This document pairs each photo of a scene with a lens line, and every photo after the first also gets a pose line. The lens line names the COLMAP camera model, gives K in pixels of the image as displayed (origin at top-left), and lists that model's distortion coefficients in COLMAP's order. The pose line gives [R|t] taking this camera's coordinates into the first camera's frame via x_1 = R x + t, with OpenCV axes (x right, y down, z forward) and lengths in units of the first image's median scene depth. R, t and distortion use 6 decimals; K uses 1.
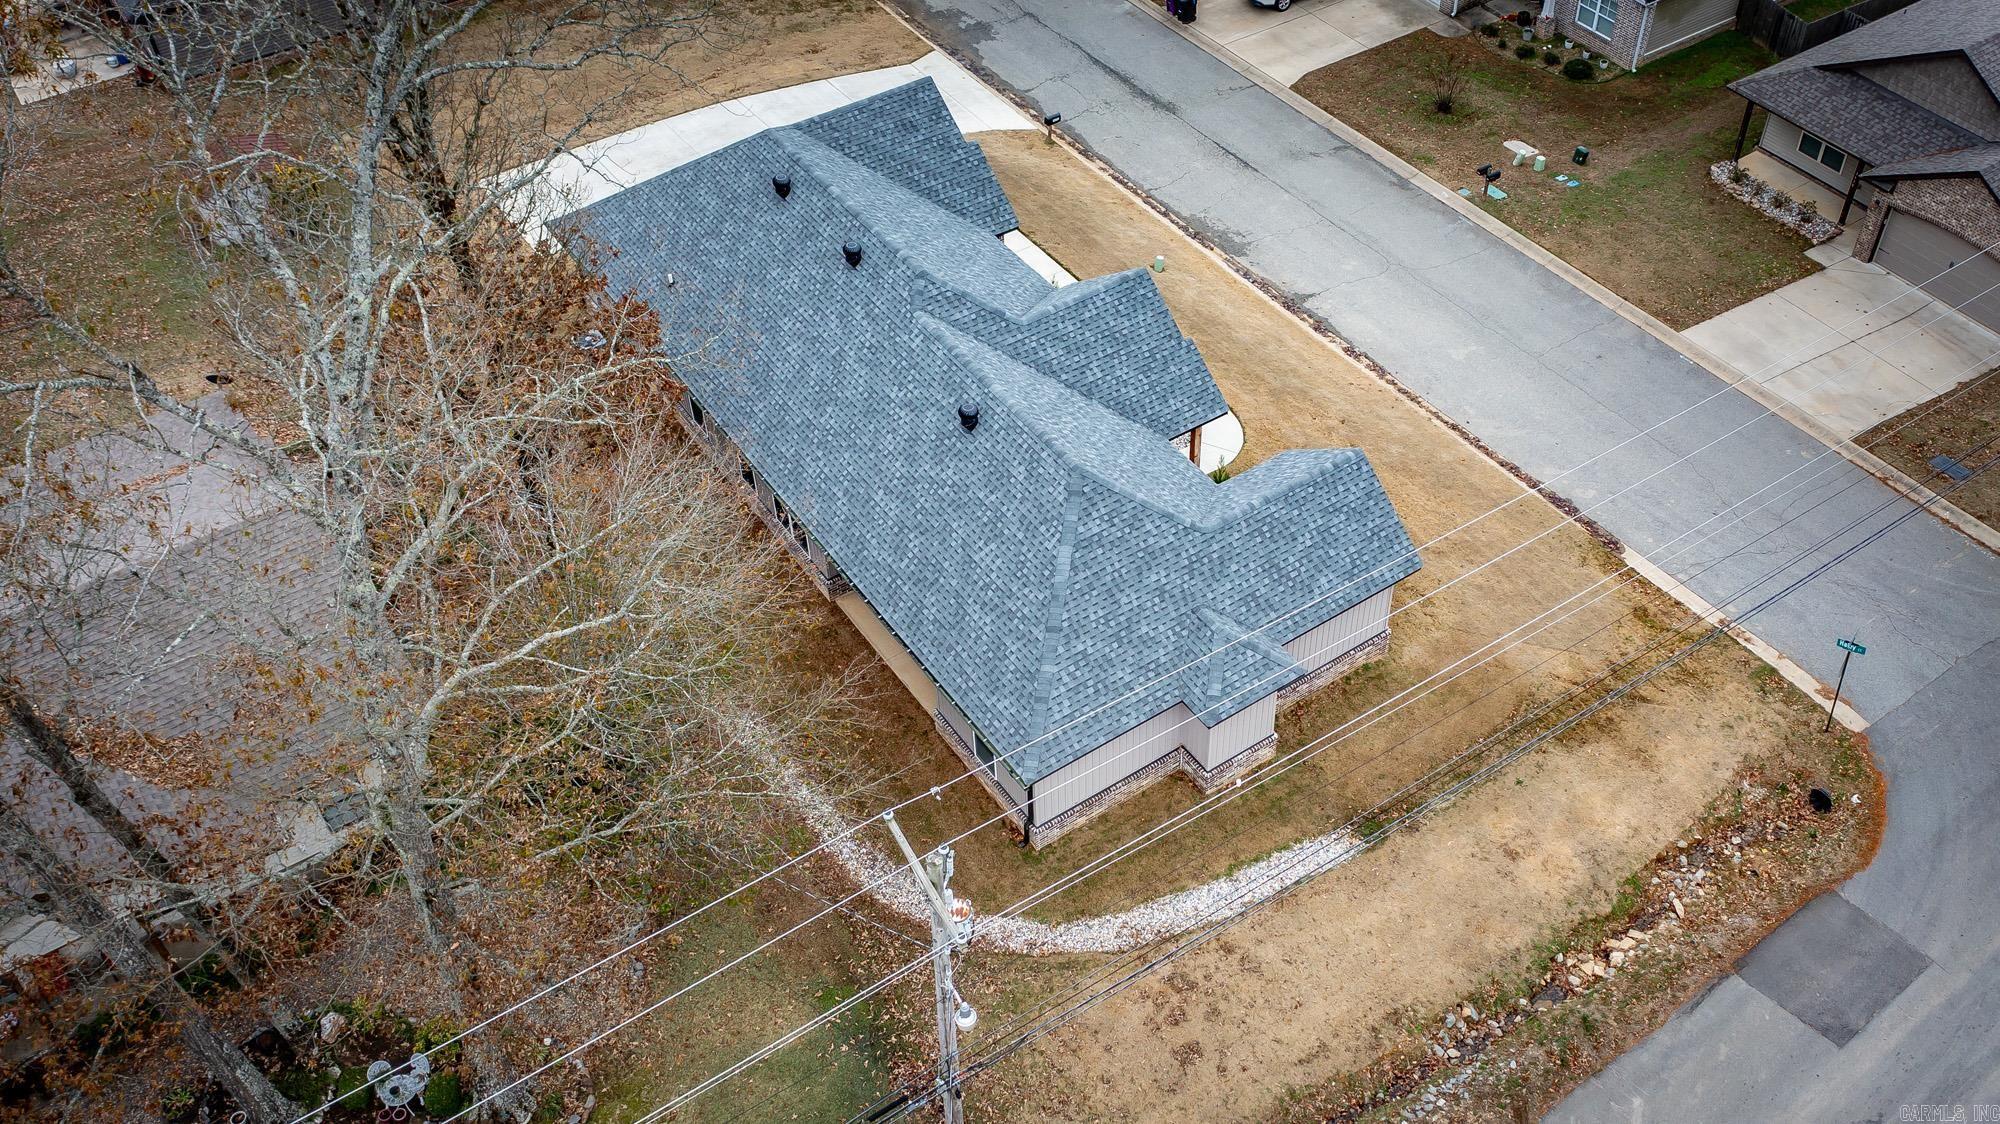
lens RADIAL K [[1820.8, 0, 1087.8], [0, 1820.8, 536.6], [0, 0, 1]] dist [-0.017896, -0.006527]
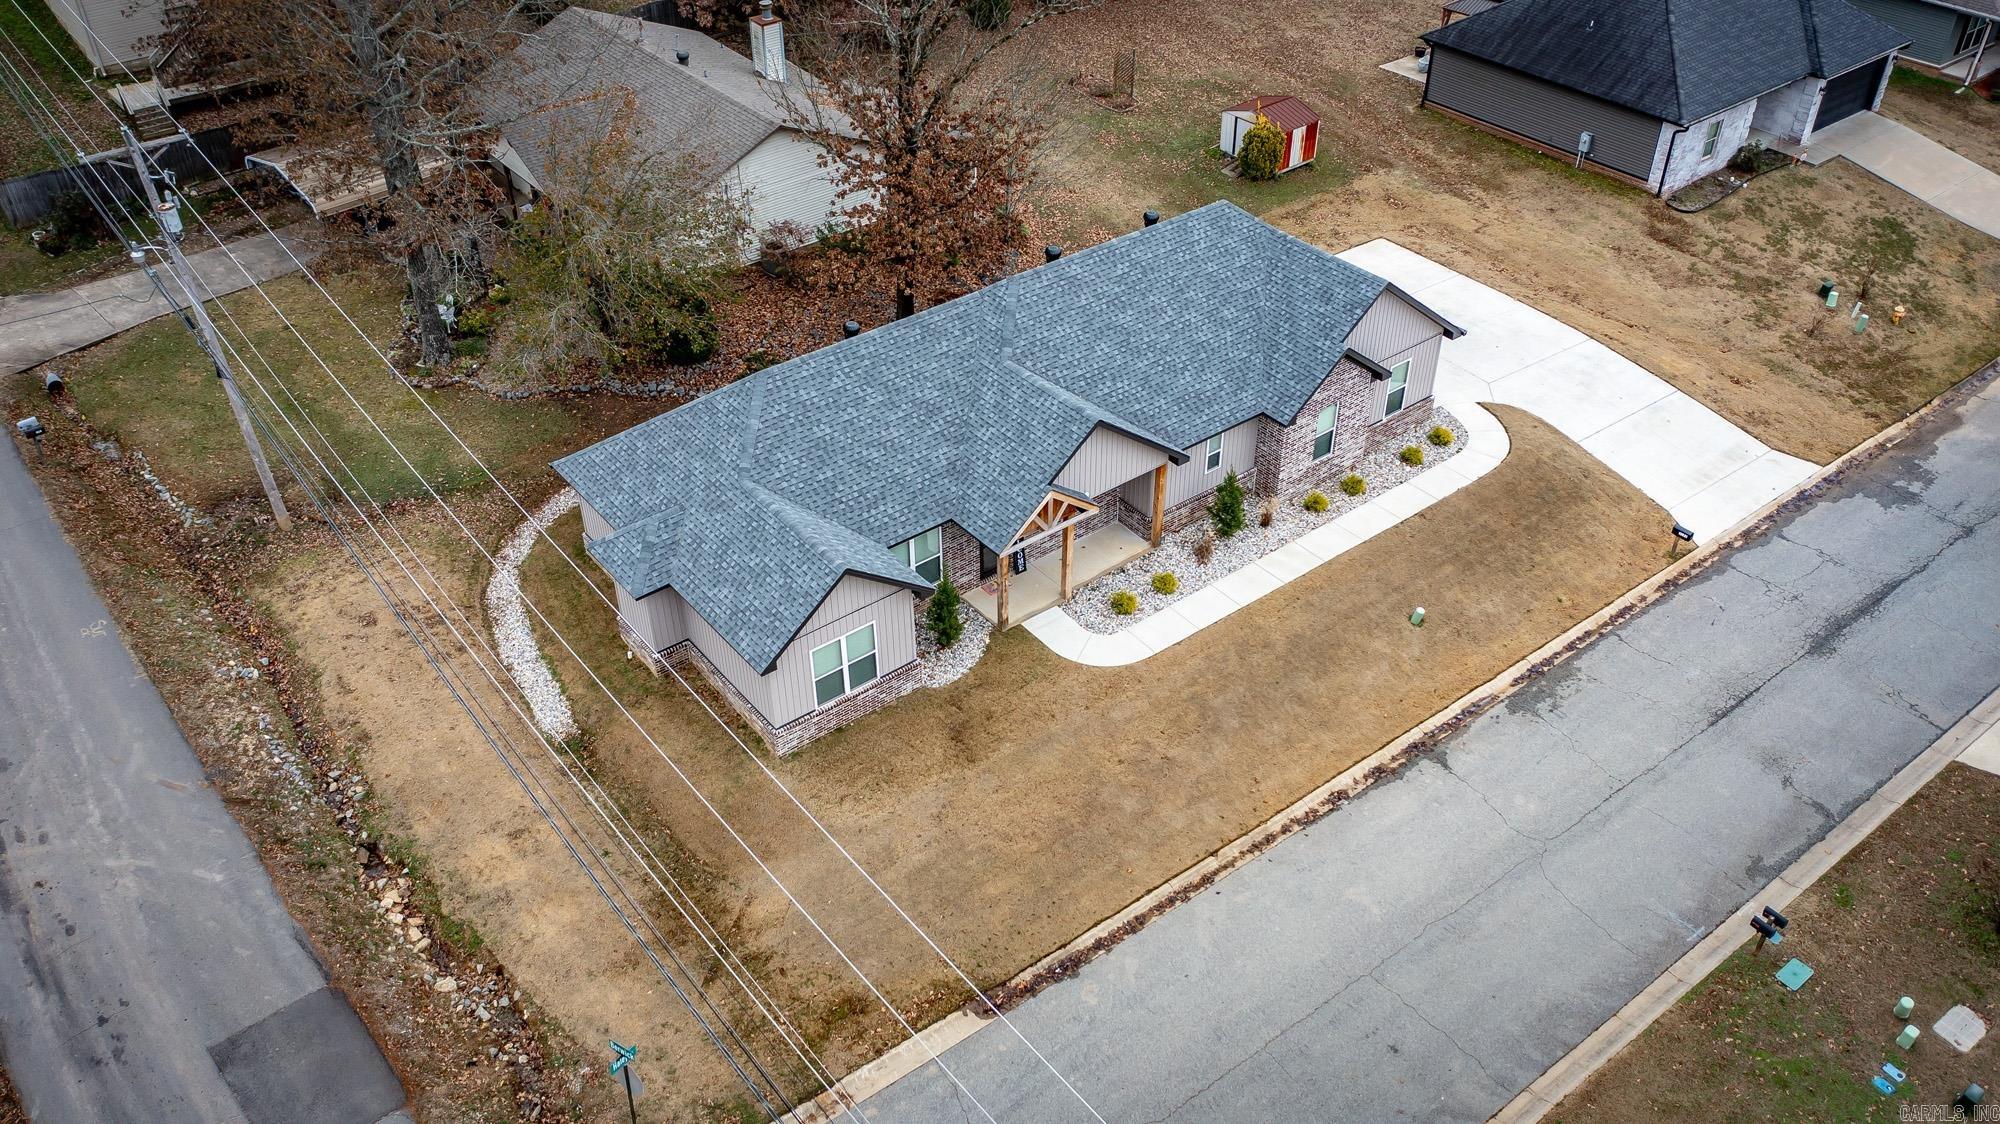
lens RADIAL K [[1601.5, 0, 995.2], [0, 1601.5, 529.7], [0, 0, 1]] dist [-0.021834, 0.005739]
pose [[0.046047, 0.591803, -0.804767, 0.657036], [-0.687028, 0.603595, 0.404556, -0.365533], [0.725170, 0.534269, 0.434379, 0.530765]]
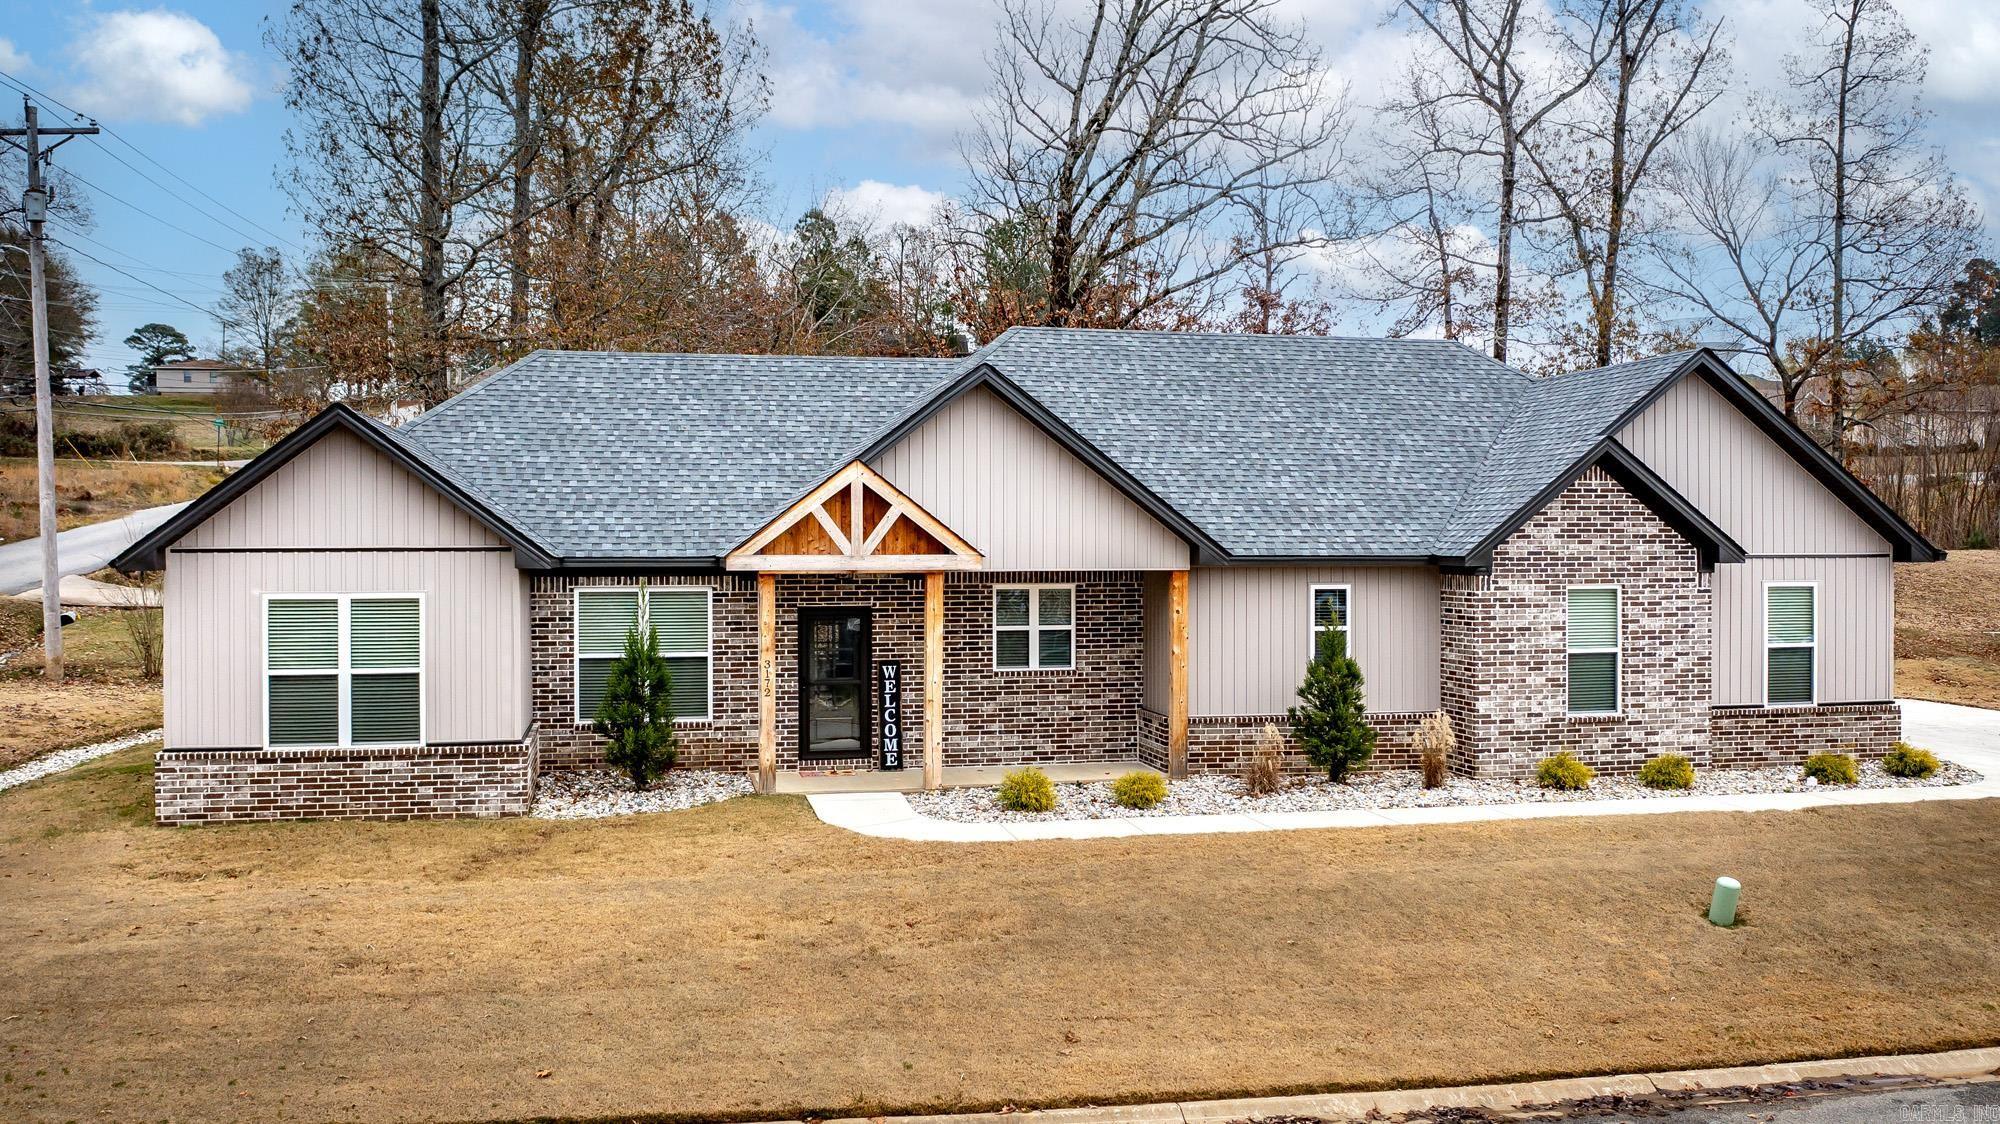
lens RADIAL K [[1600.7, 0, 1000.0], [0, 1600.7, 562.0], [0, 0, 1]] dist [-0.027423, 0.006051]
pose [[-0.385724, 0.009384, -0.922566, 0.383923], [-0.637283, 0.720360, 0.273775, -0.200954], [0.667149, 0.693537, -0.271880, 1.003879]]
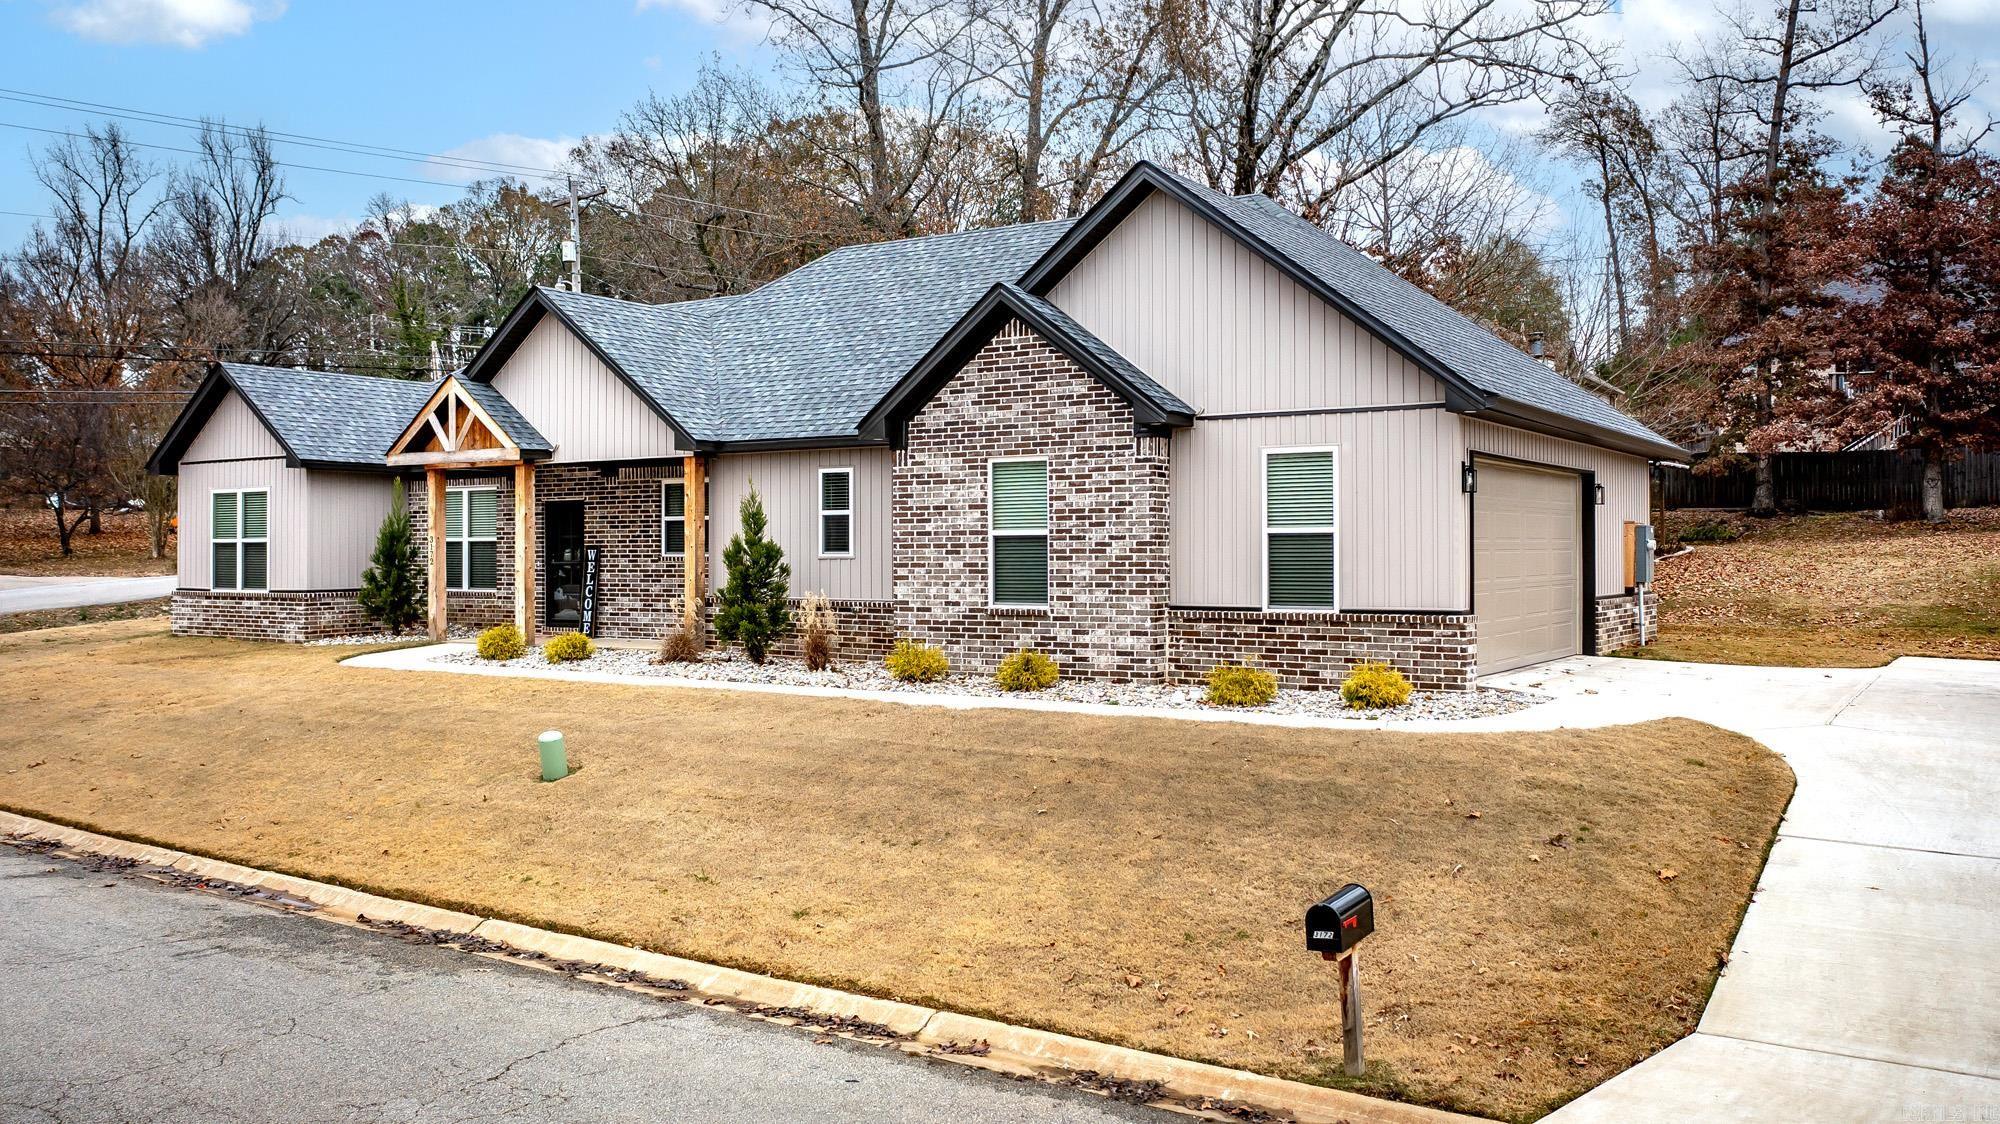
lens RADIAL K [[1601.5, 0, 995.2], [0, 1601.5, 529.7], [0, 0, 1]] dist [-0.021834, 0.005739]
pose [[-0.928021, -0.000243, -0.372529, 0.076488], [-0.254705, 0.730159, 0.634030, -0.399519], [0.271851, 0.683278, -0.677664, 1.255863]]
